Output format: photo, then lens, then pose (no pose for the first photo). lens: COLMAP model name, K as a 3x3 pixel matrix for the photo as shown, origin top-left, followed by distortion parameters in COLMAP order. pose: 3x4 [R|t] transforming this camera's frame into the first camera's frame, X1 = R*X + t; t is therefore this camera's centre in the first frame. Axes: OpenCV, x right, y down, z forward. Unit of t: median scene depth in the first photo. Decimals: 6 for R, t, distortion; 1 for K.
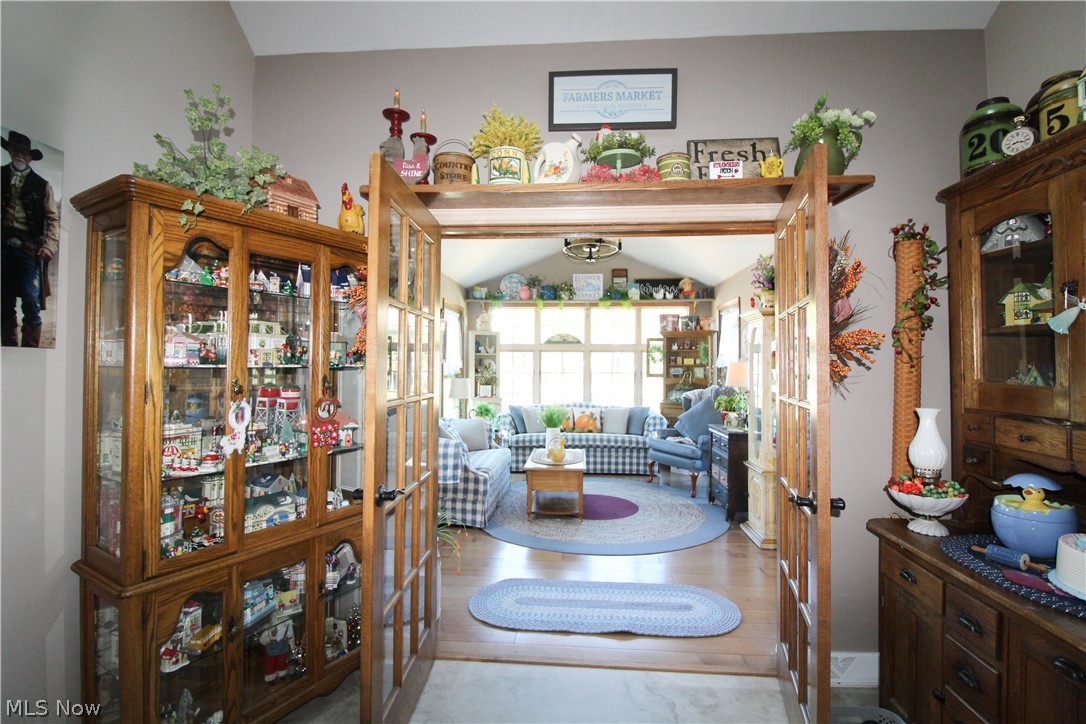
lens RADIAL K [[499.2, 0, 536.6], [0, 499.2, 353.9], [0, 0, 1]] dist [0.000068, -0.013089]
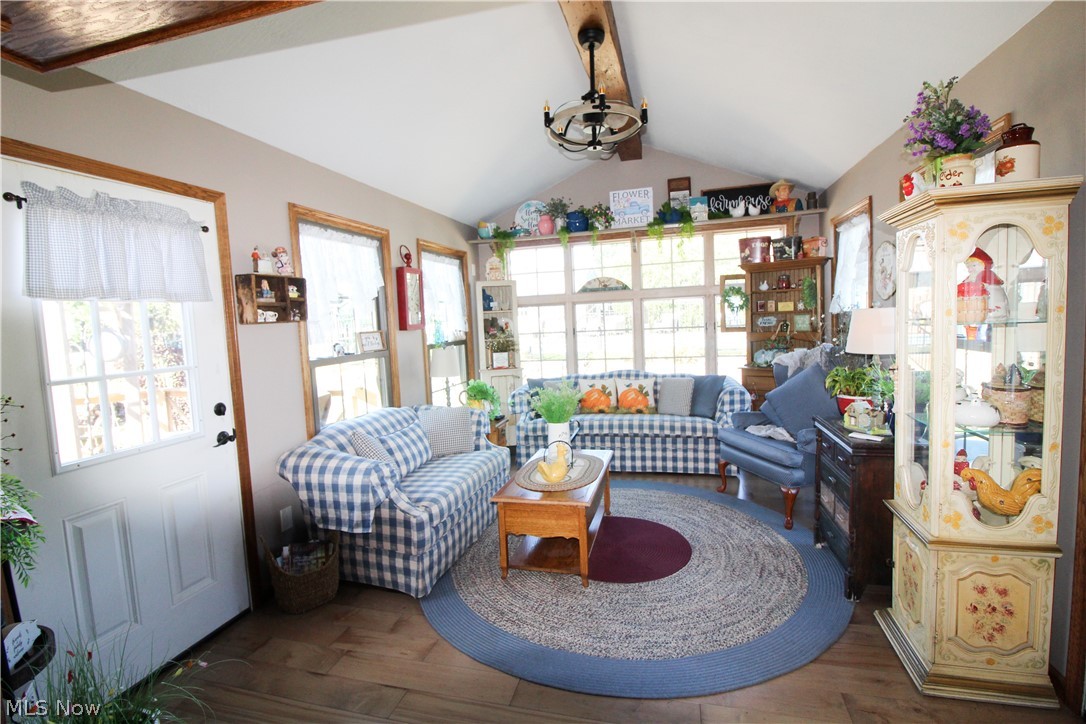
lens RADIAL K [[499.2, 0, 536.6], [0, 499.2, 353.9], [0, 0, 1]] dist [0.000068, -0.013089]
pose [[0.980694, -0.038335, -0.191755, 0.100933], [0.057428, 0.993817, 0.095021, -0.004443], [0.186927, -0.104198, 0.976832, 0.270521]]
